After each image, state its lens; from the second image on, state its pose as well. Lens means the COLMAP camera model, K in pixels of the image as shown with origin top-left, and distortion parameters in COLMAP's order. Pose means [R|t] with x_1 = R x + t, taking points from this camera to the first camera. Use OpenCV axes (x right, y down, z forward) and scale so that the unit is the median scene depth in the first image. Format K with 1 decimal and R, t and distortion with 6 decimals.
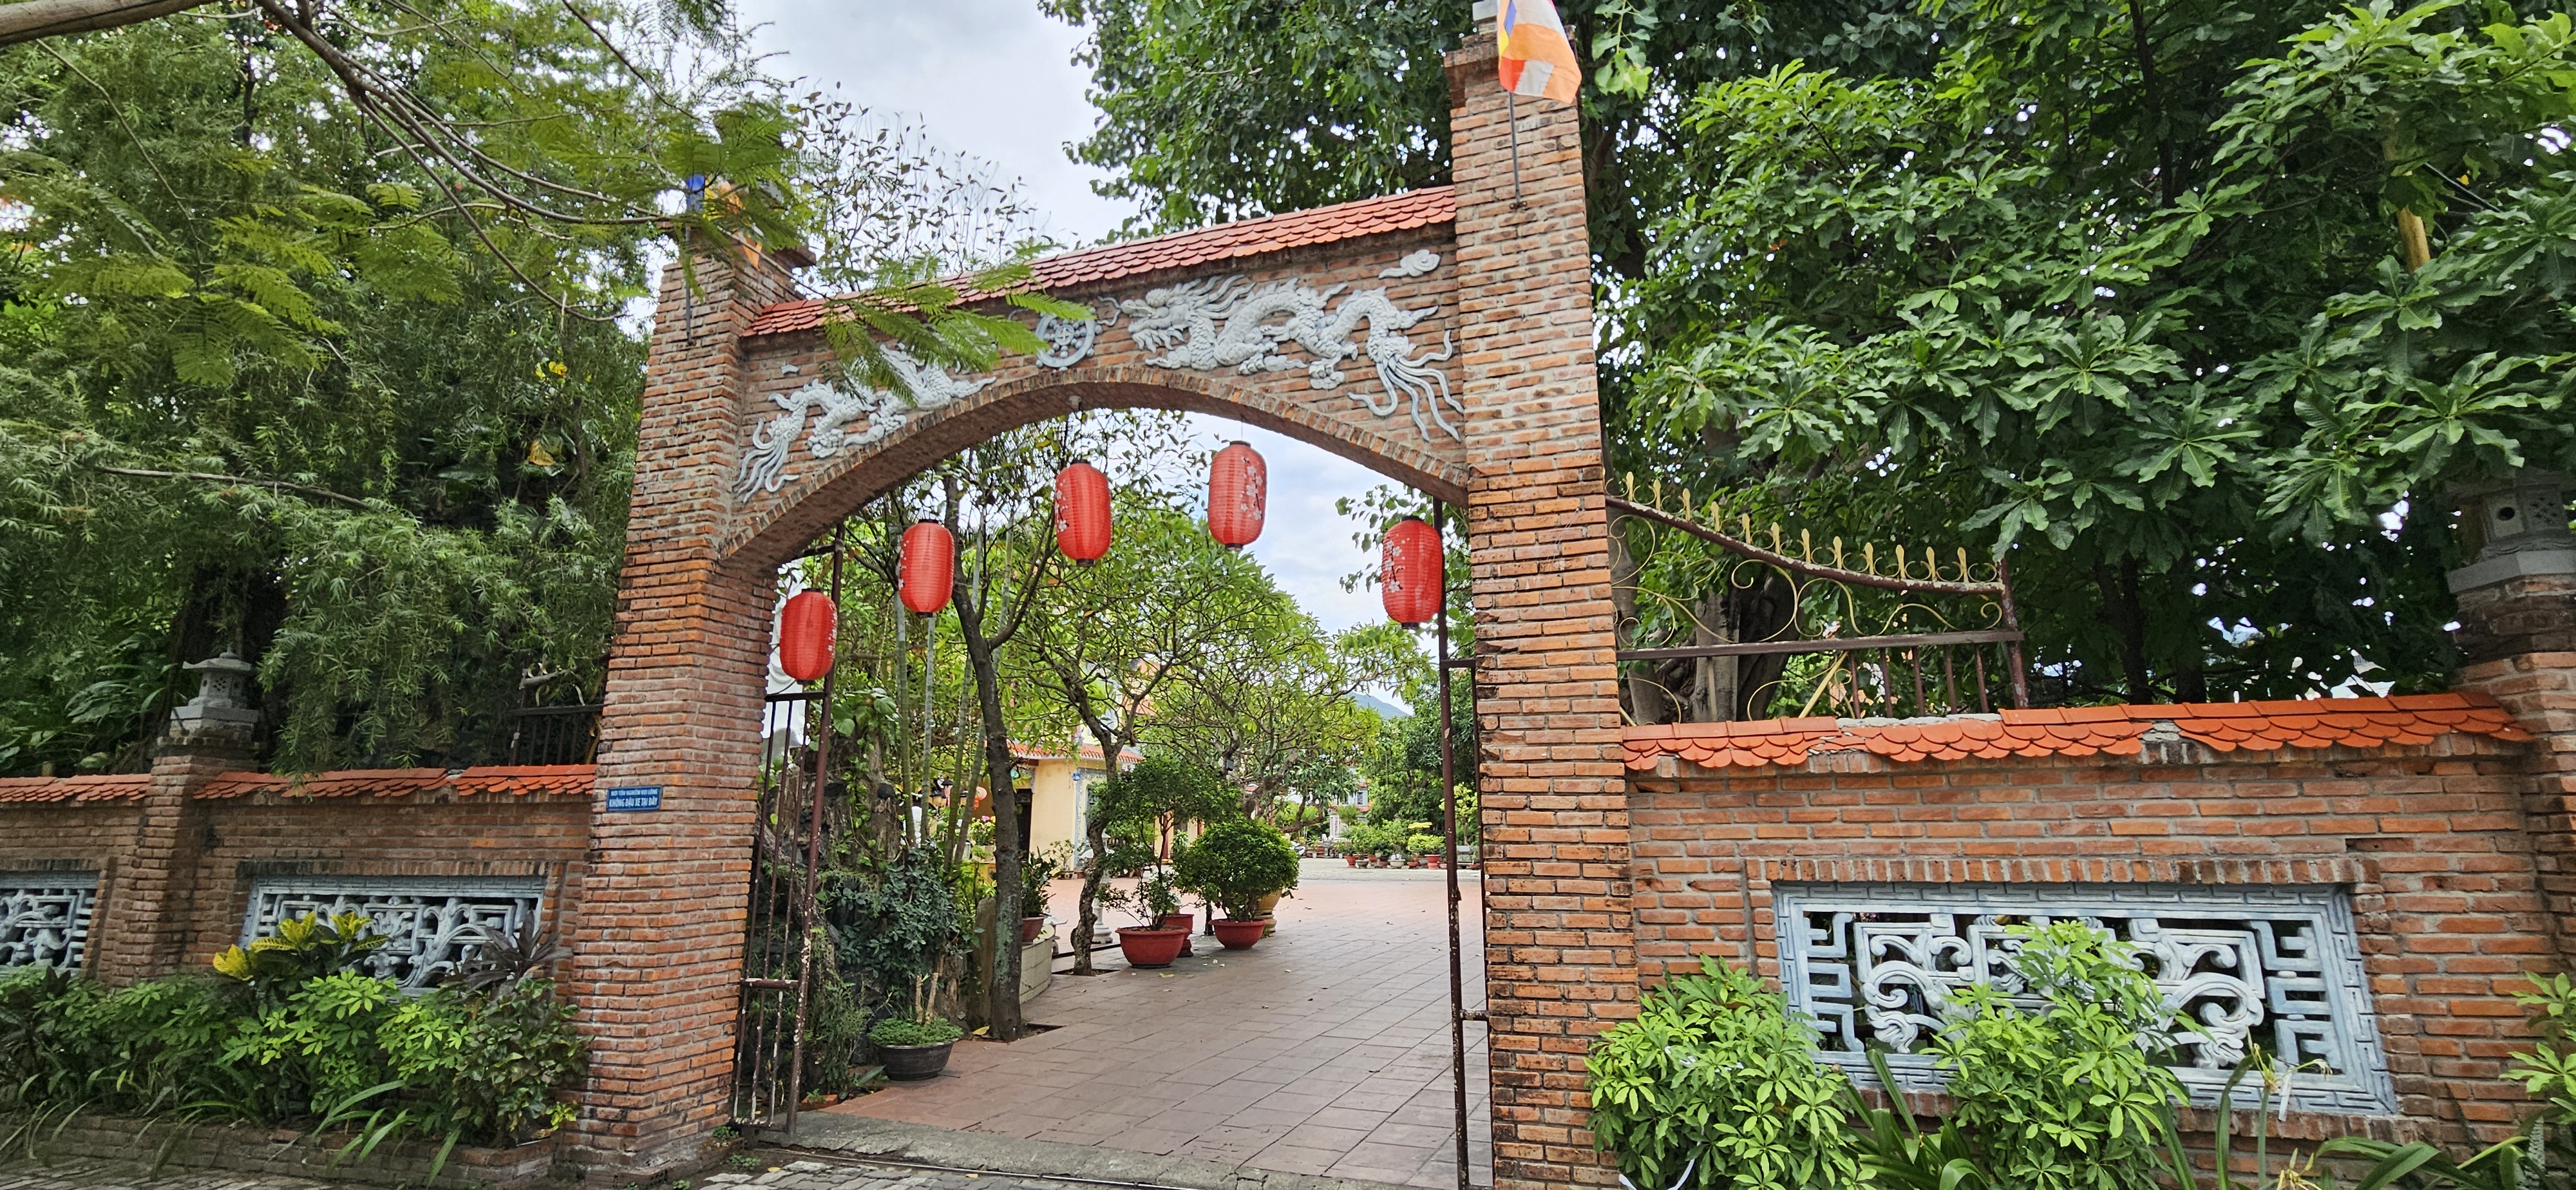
lens RADIAL K [[997.3, 0, 1287.9], [0, 997.3, 653.9], [0, 0, 1]] dist [-0.002420, 0.000099]
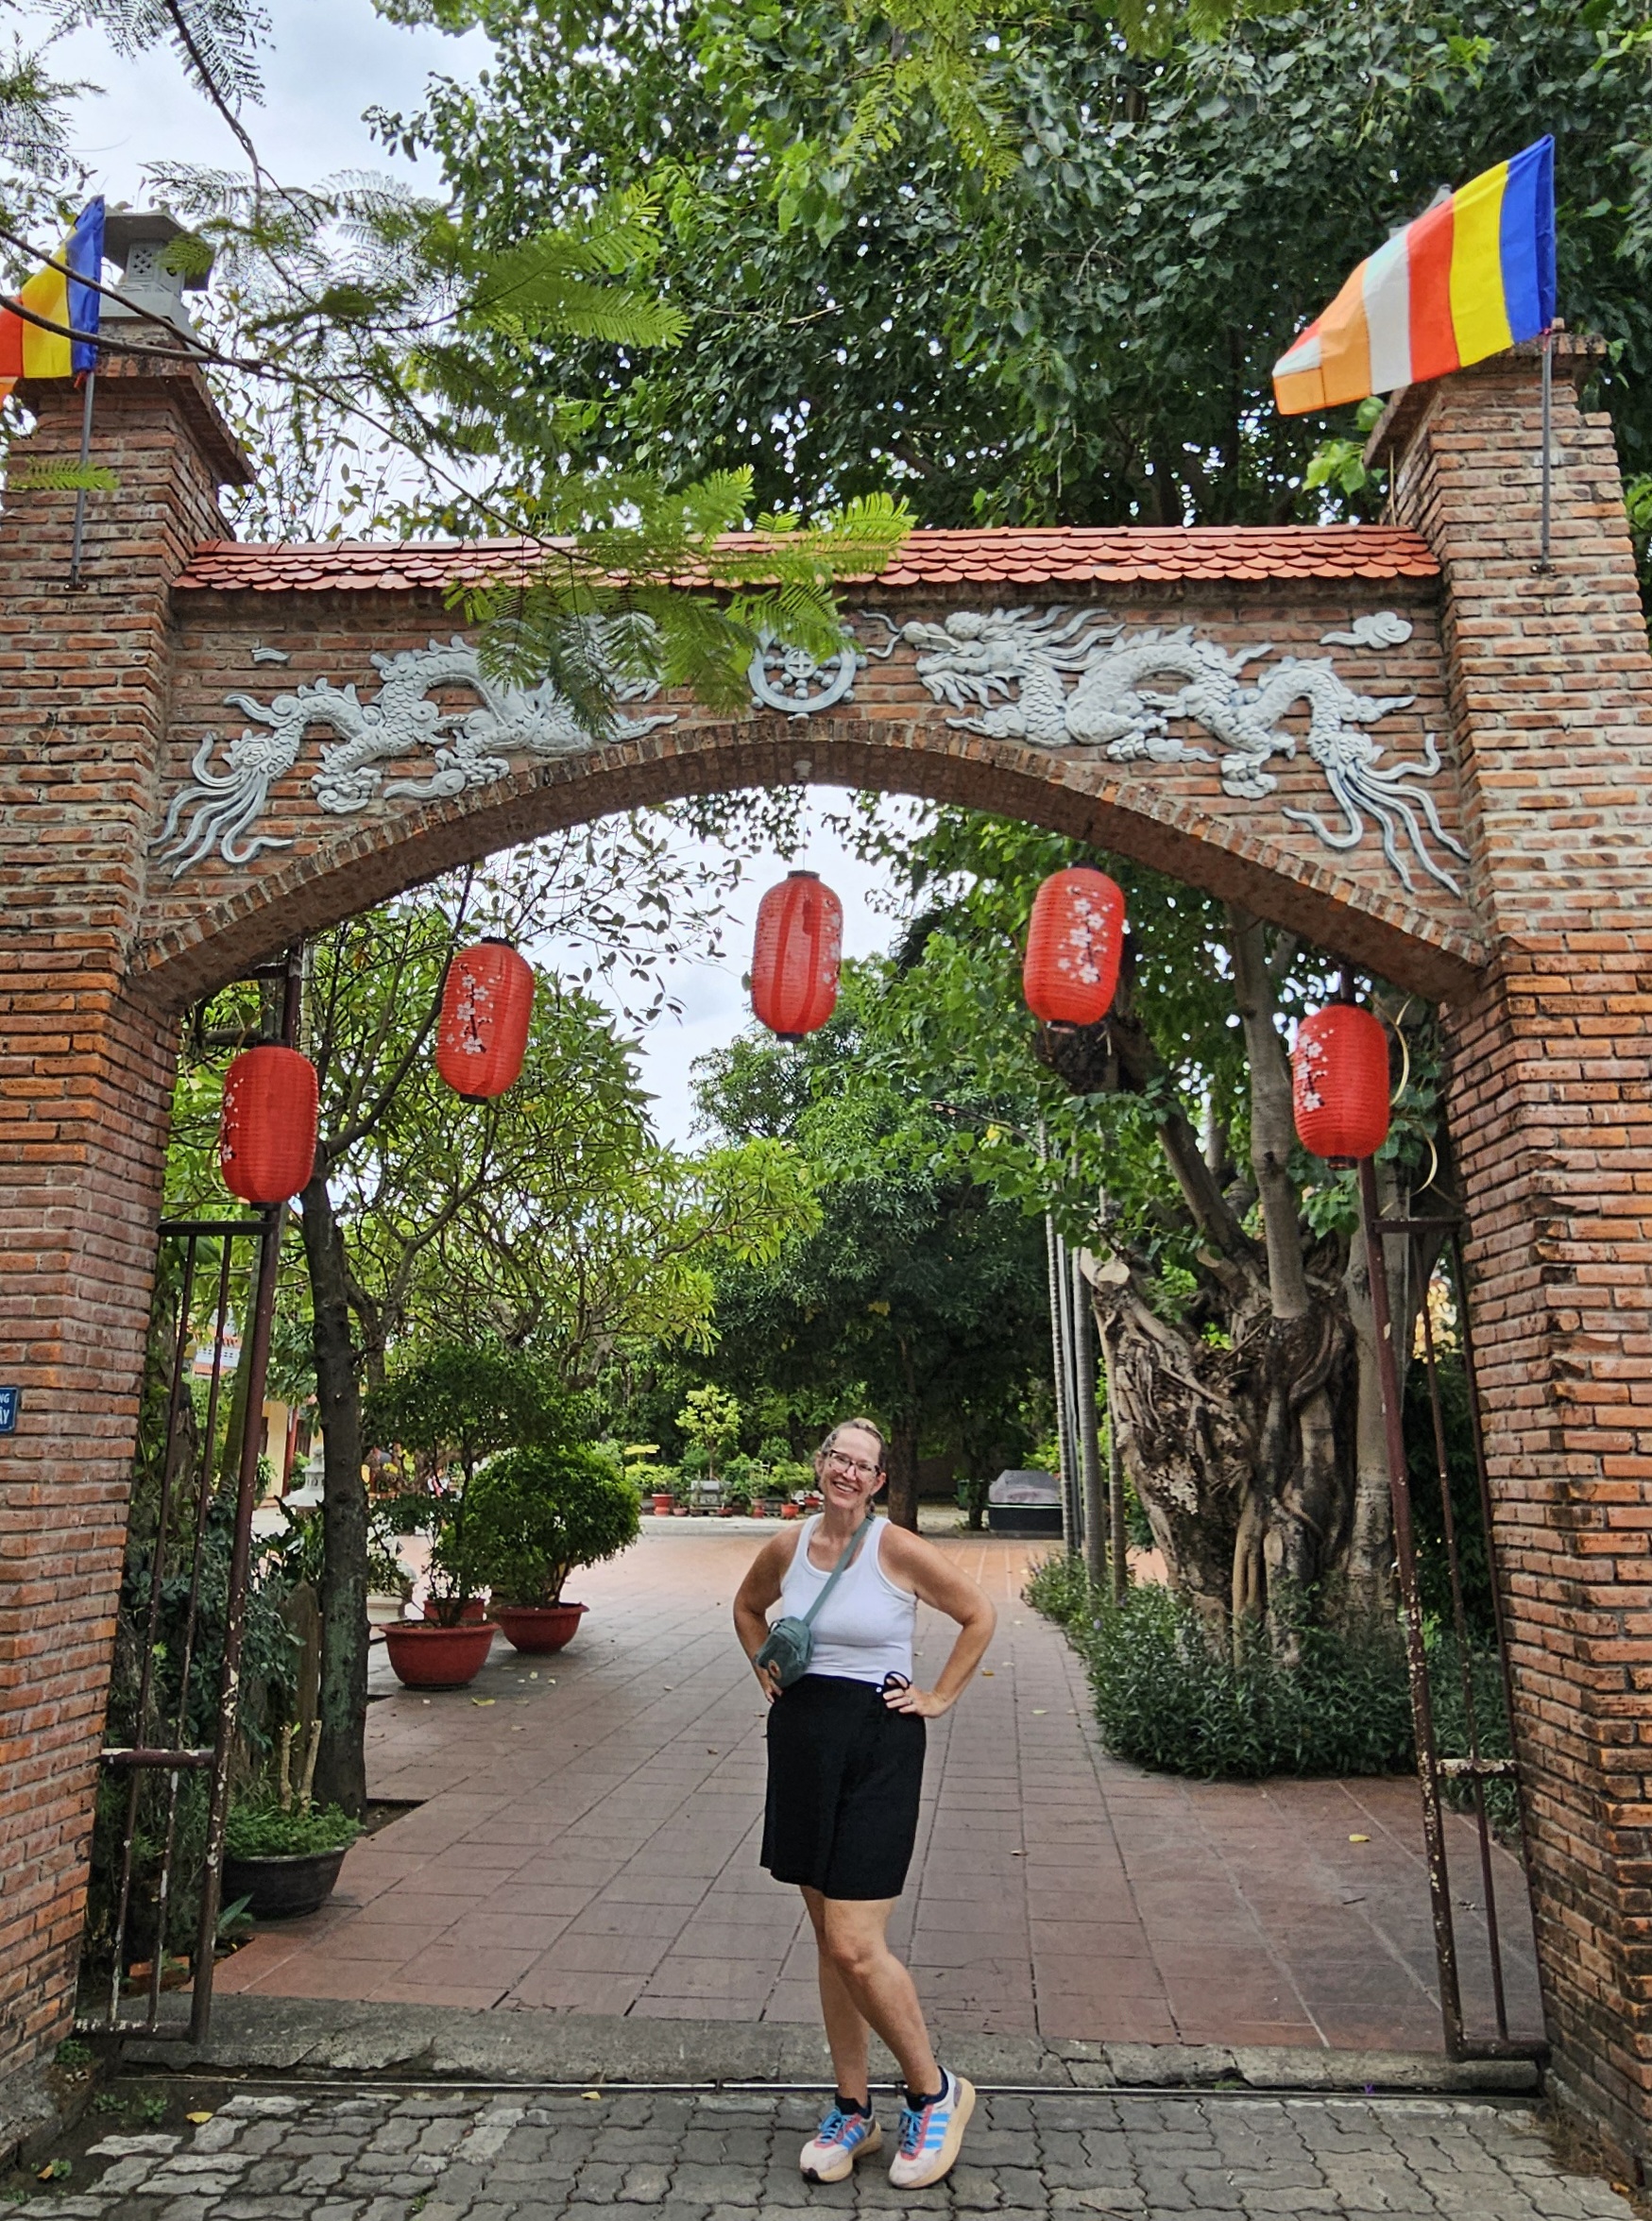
lens RADIAL K [[1471.9, 0, 824.9], [0, 1471.9, 1108.1], [0, 0, 1]] dist [-0.001158, -0.000512]
pose [[0.969065, 0.064290, 0.238285, -0.439100], [-0.050400, 0.996680, -0.063939, 0.013319], [-0.241604, 0.049951, 0.969088, 0.137213]]
